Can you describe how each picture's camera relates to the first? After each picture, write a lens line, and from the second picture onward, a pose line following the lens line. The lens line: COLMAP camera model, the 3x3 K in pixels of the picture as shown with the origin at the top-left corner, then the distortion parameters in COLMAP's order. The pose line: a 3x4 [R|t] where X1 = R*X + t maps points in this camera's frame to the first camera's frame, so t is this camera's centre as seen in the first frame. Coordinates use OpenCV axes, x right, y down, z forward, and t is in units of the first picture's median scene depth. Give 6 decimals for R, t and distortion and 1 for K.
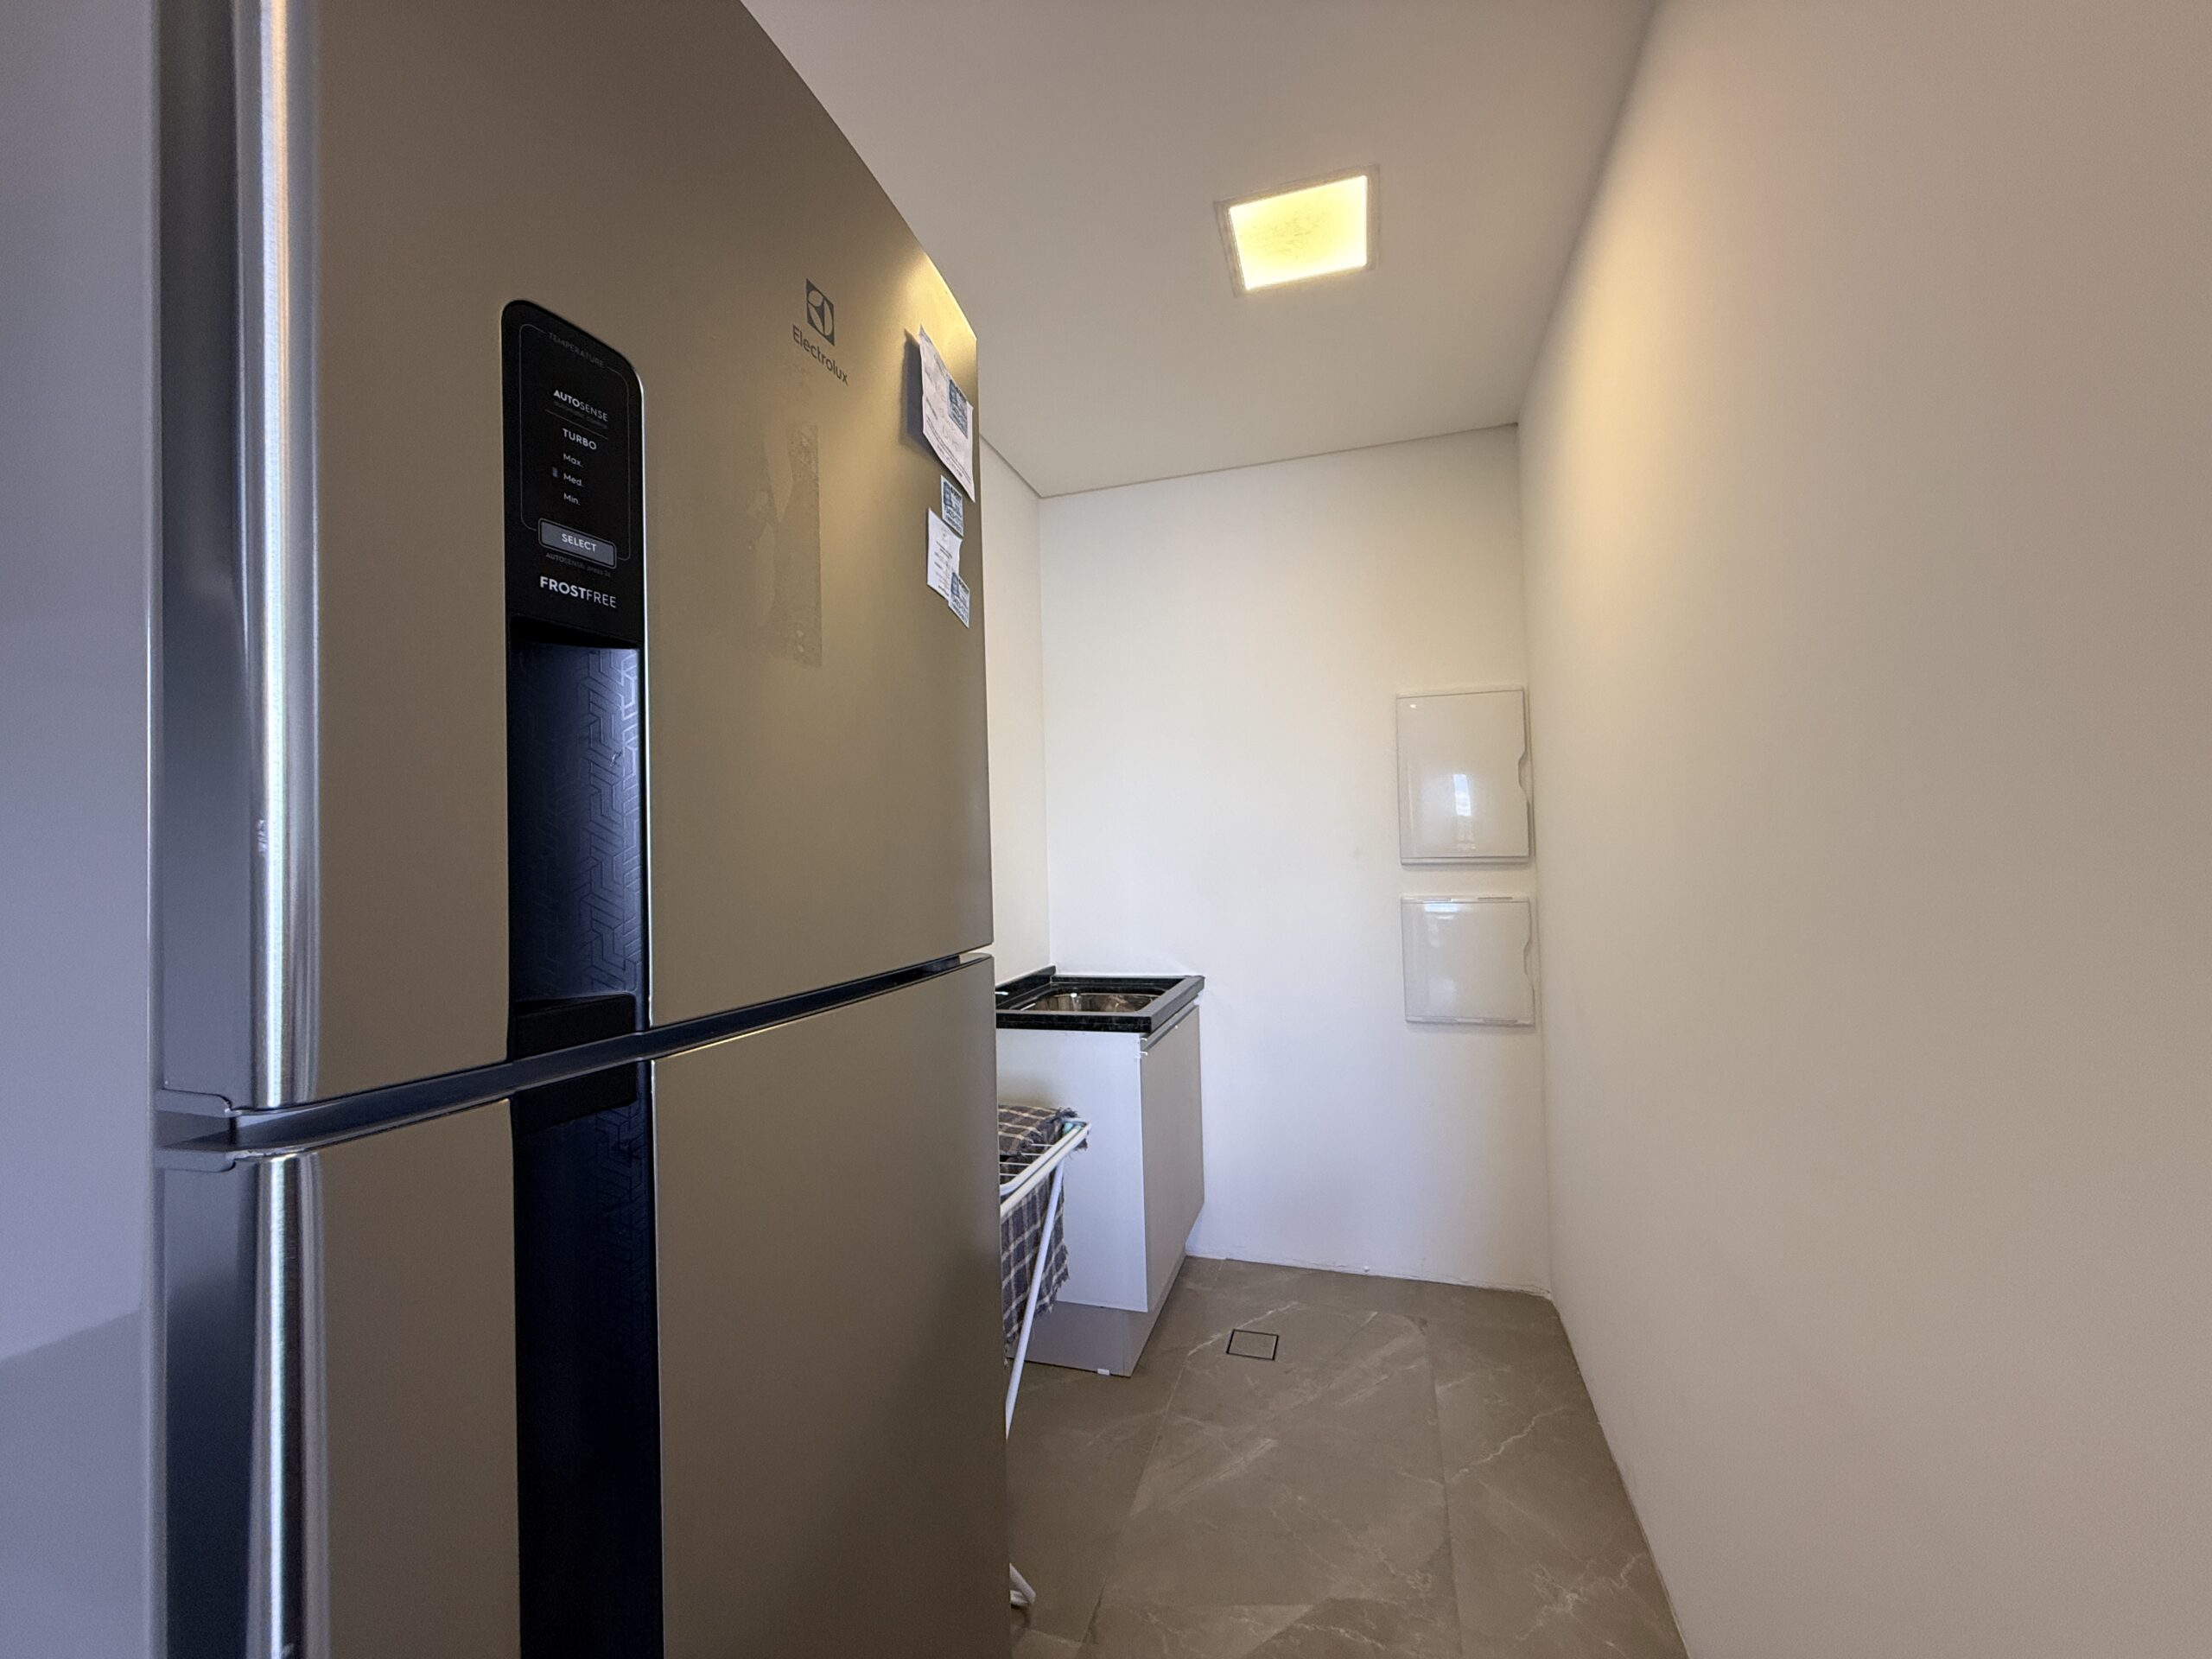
lens RADIAL K [[876.7, 0, 1103.4], [0, 876.7, 834.0], [0, 0, 1]] dist [0.000361, -0.000292]
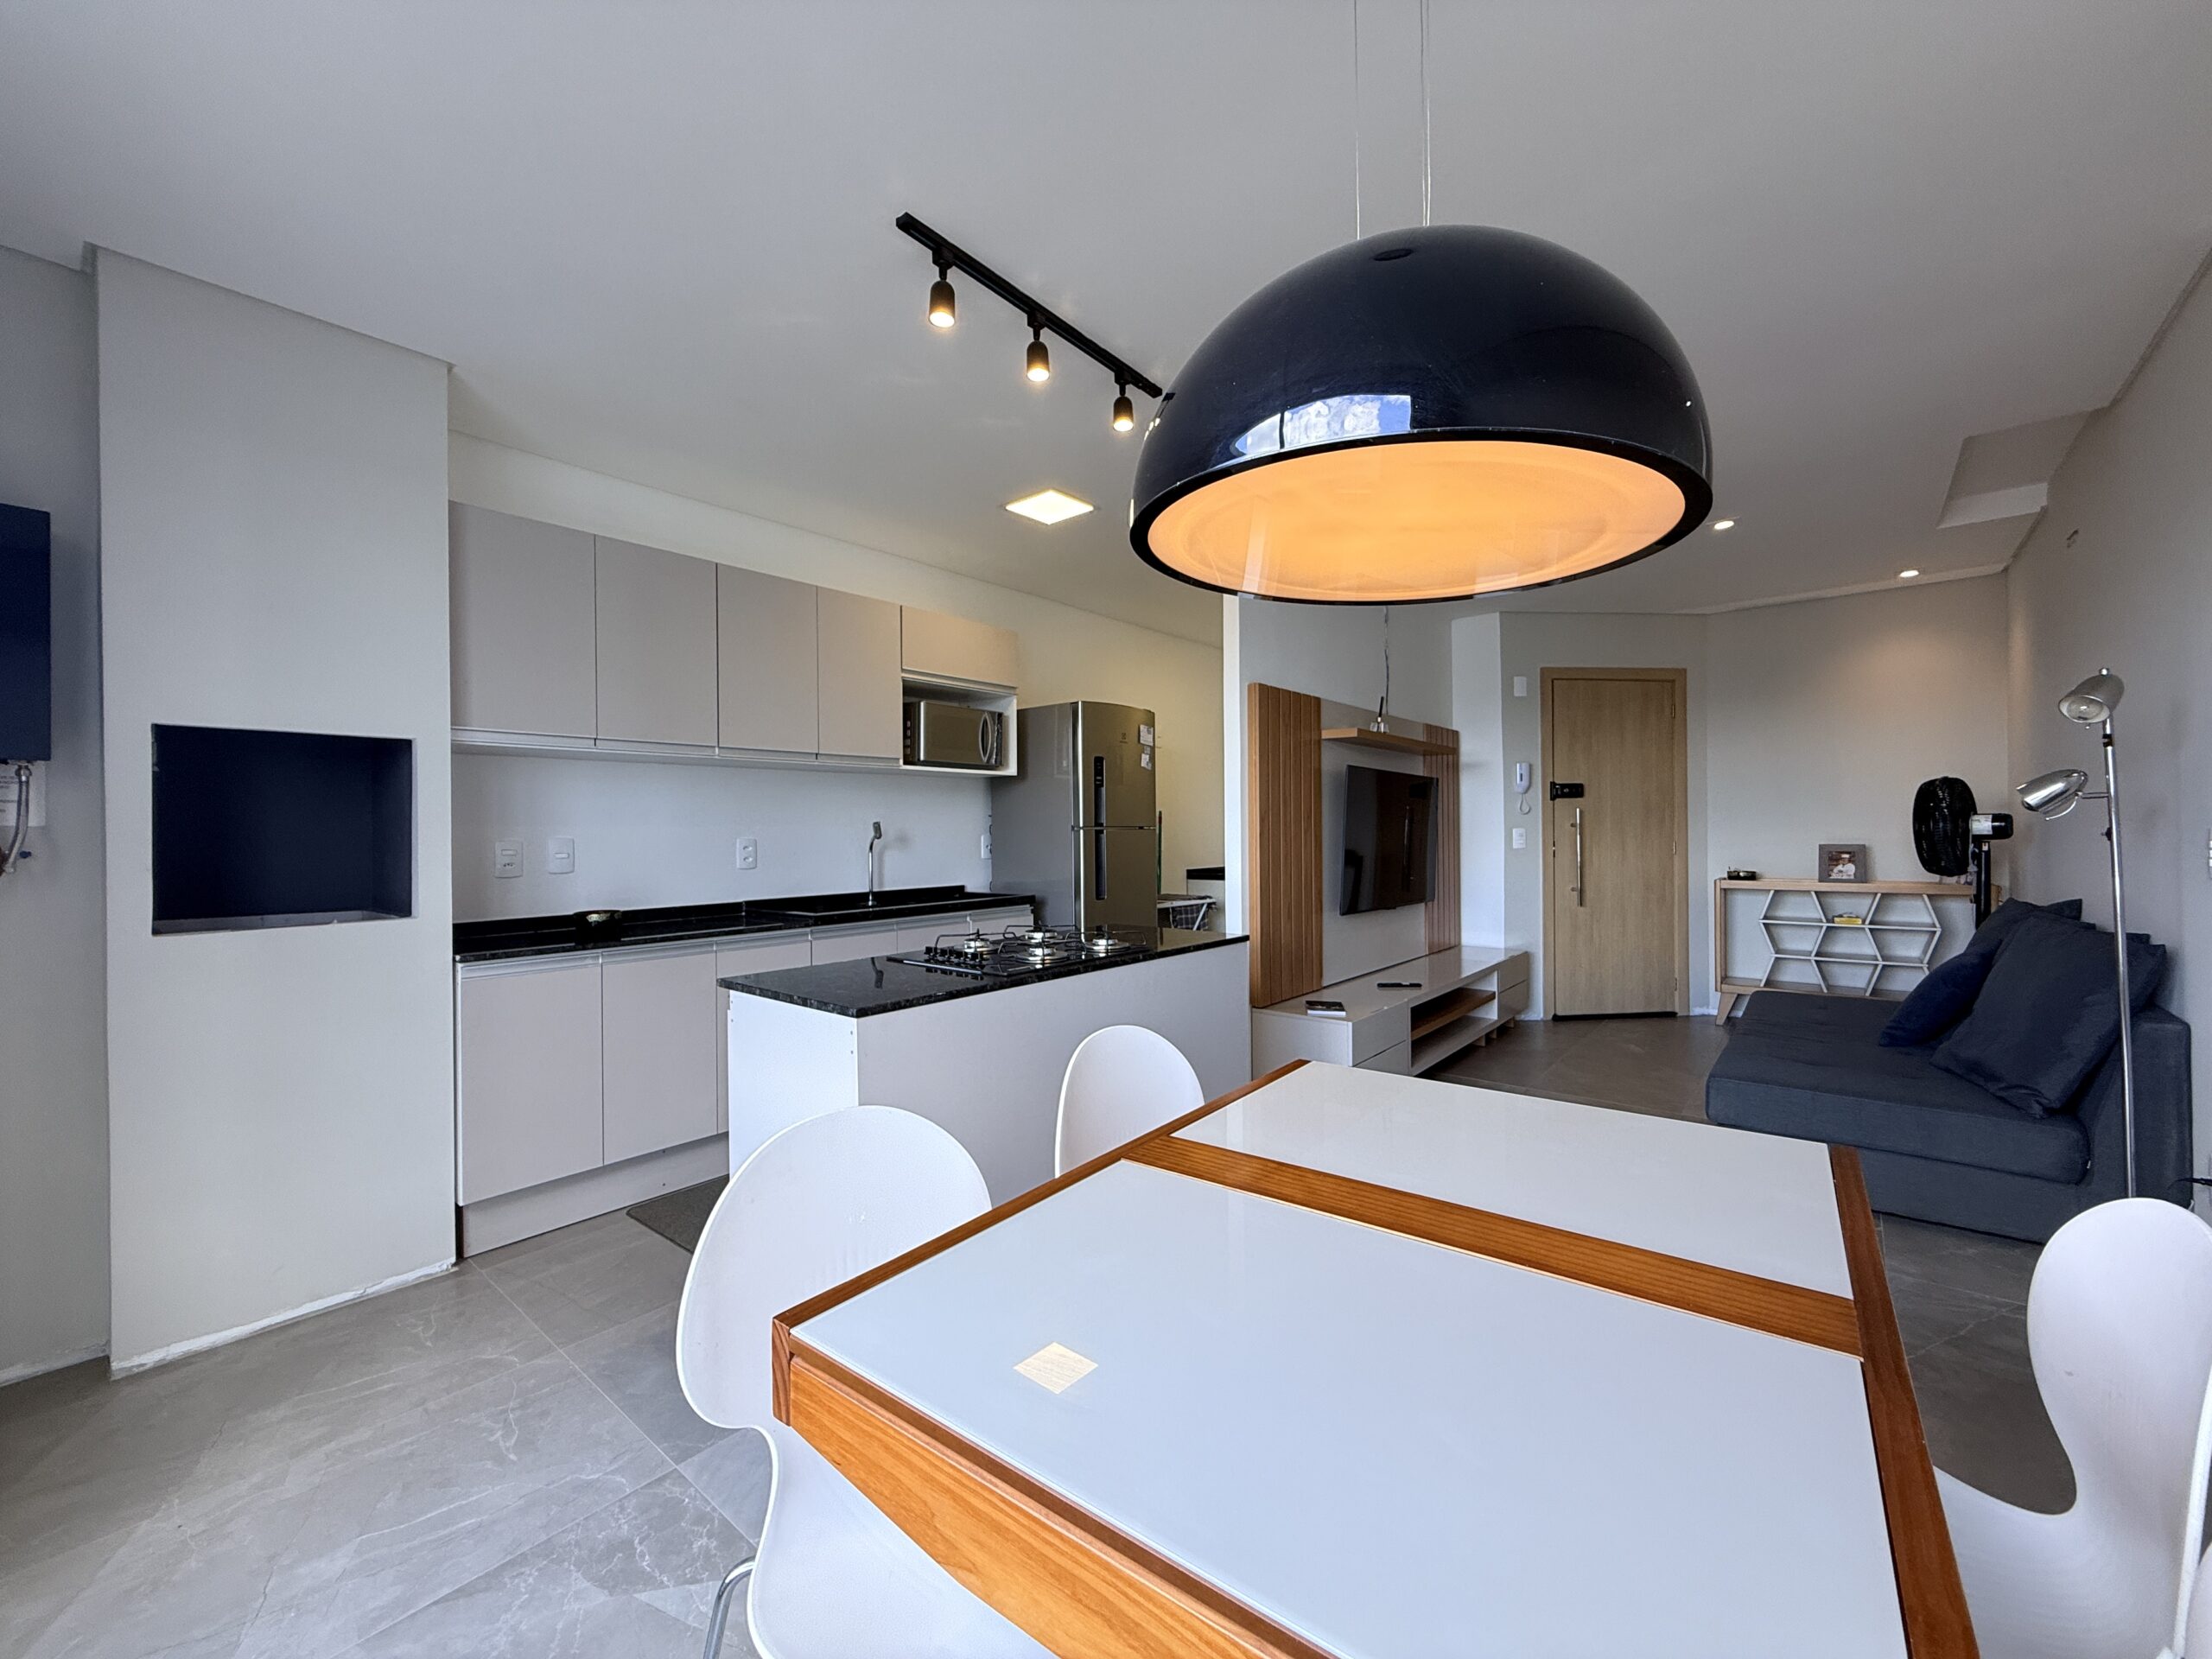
lens RADIAL K [[876.7, 0, 1101.0], [0, 876.7, 832.6], [0, 0, 1]] dist [0.000361, -0.000292]
pose [[0.921889, 0.023930, -0.386715, 0.567706], [-0.010380, 0.999258, 0.037090, -0.012555], [0.387315, -0.030179, 0.921453, -1.412110]]
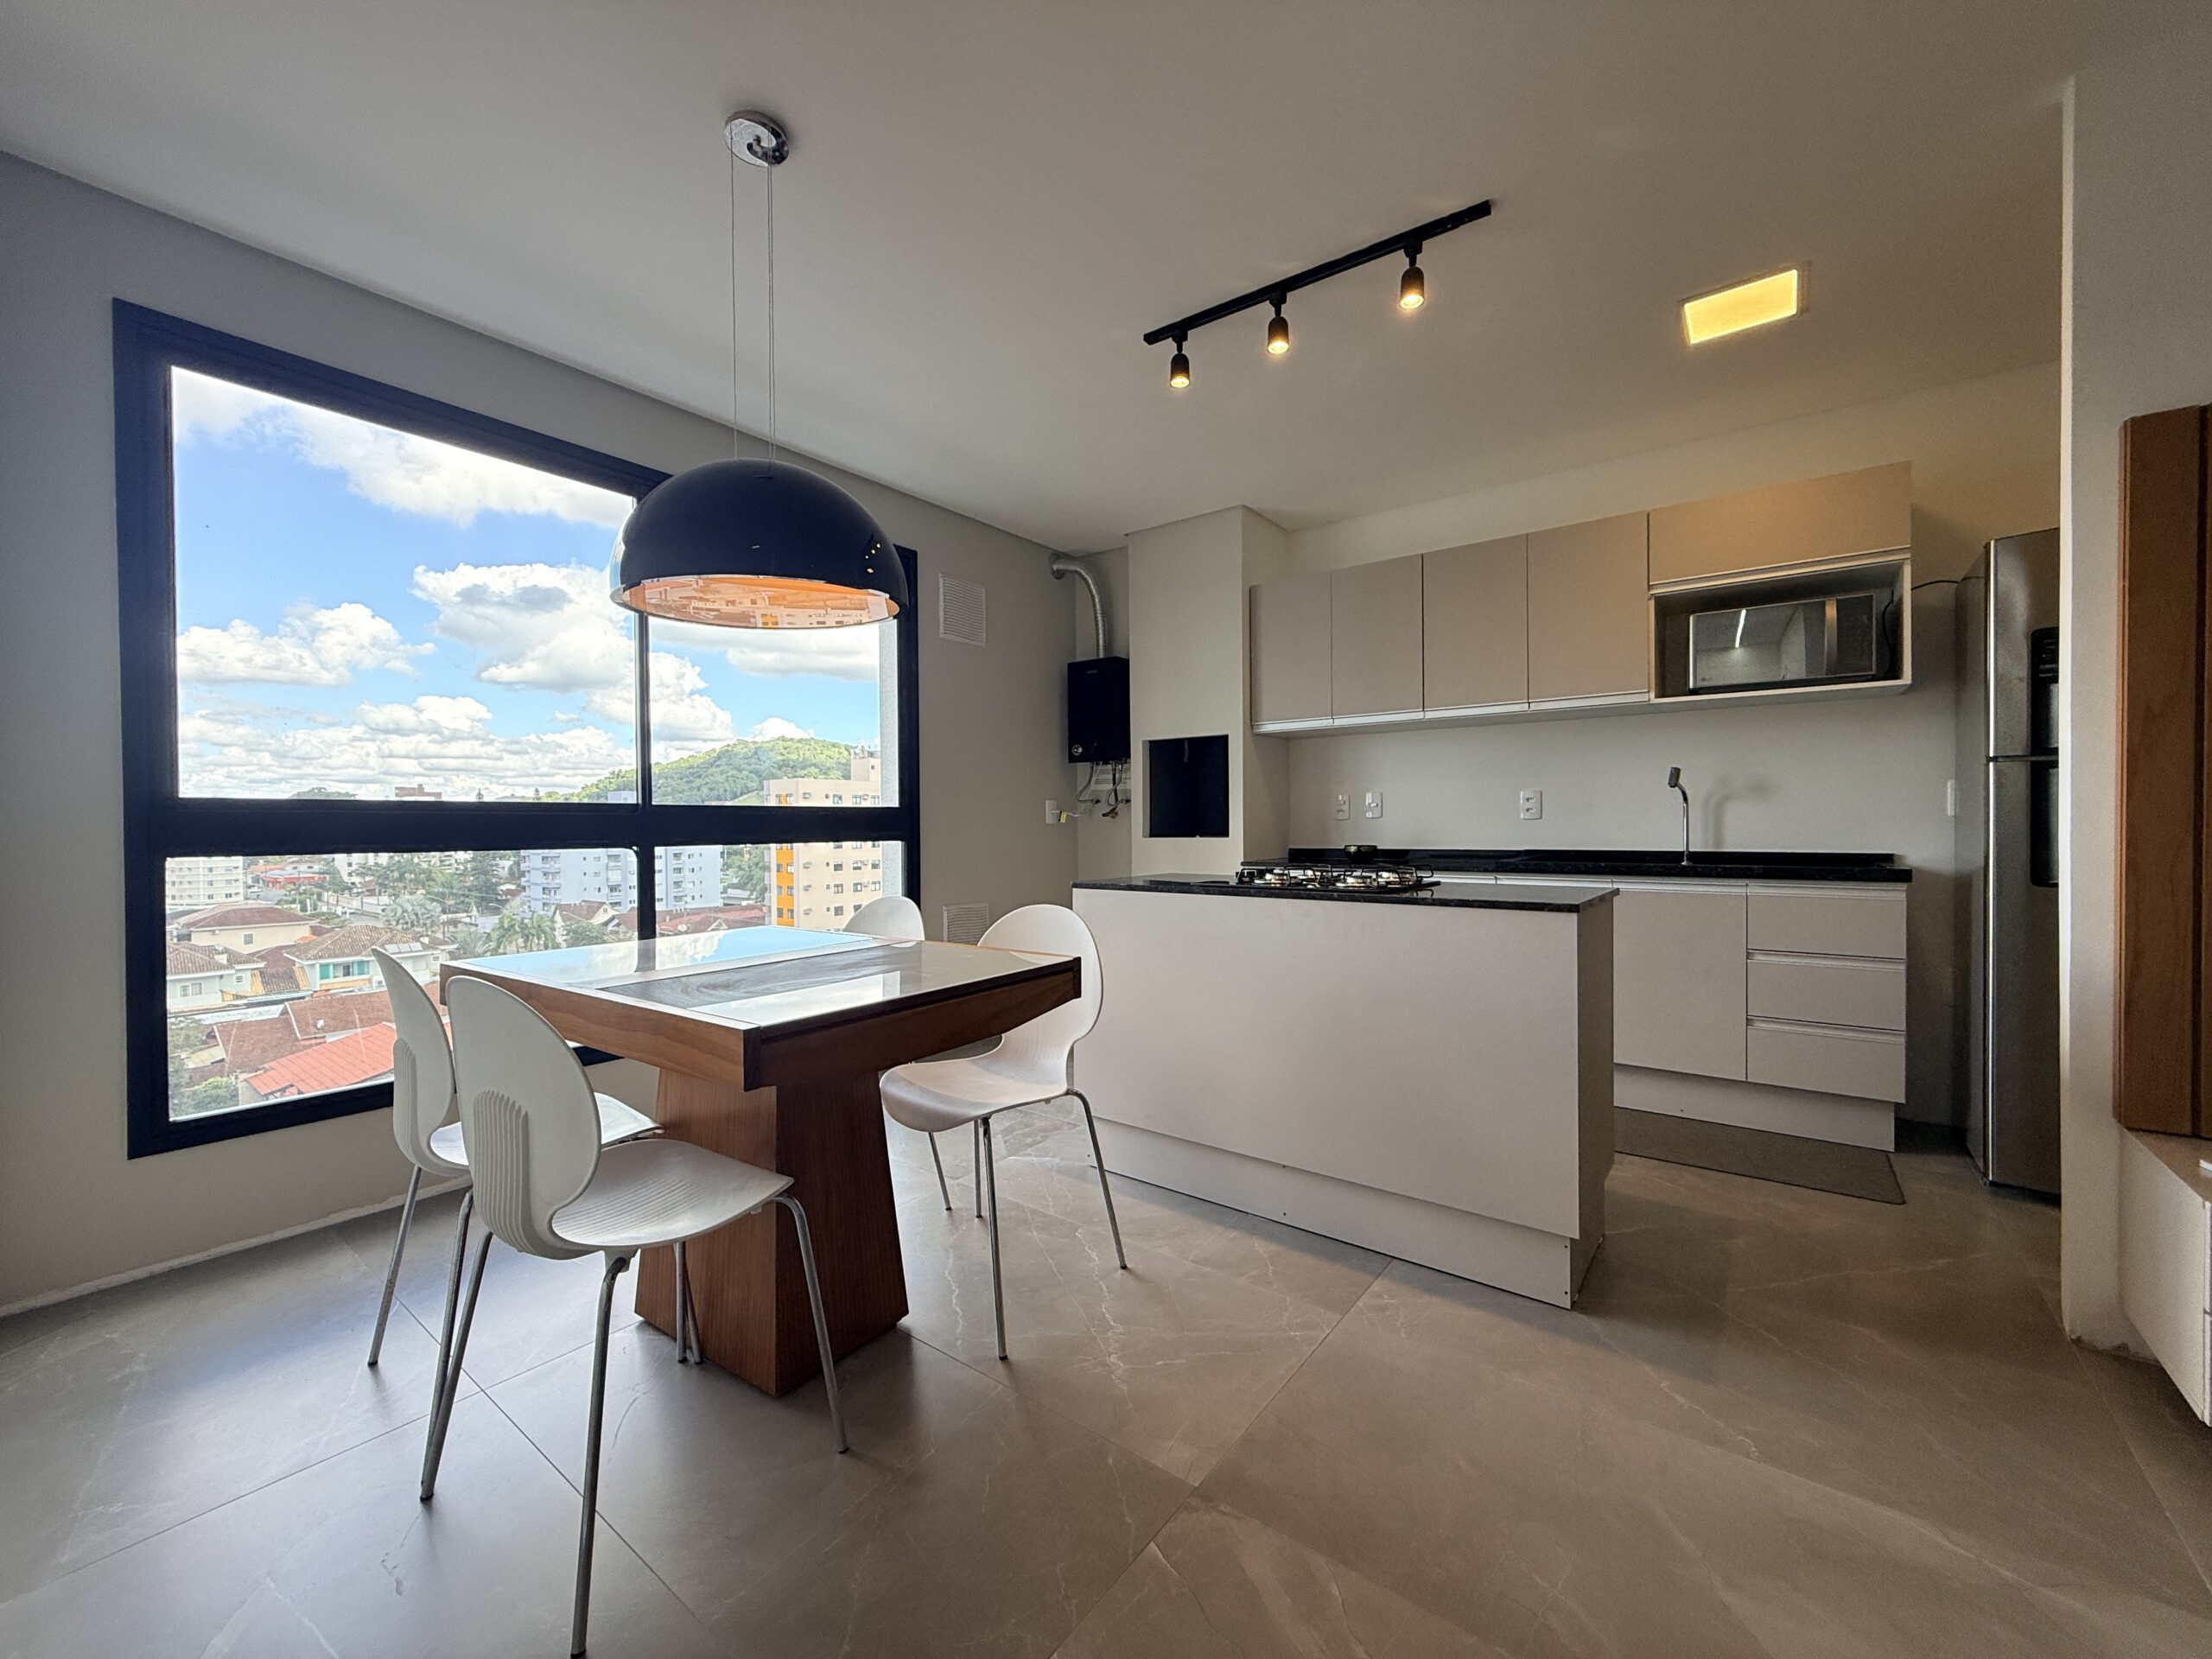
lens RADIAL K [[876.7, 0, 1100.2], [0, 876.7, 831.2], [0, 0, 1]] dist [0.000361, -0.000292]
pose [[-0.346511, 0.043474, -0.937038, 1.148411], [0.041069, 0.998671, 0.031147, 0.050786], [0.937146, -0.027691, -0.347836, -0.469518]]
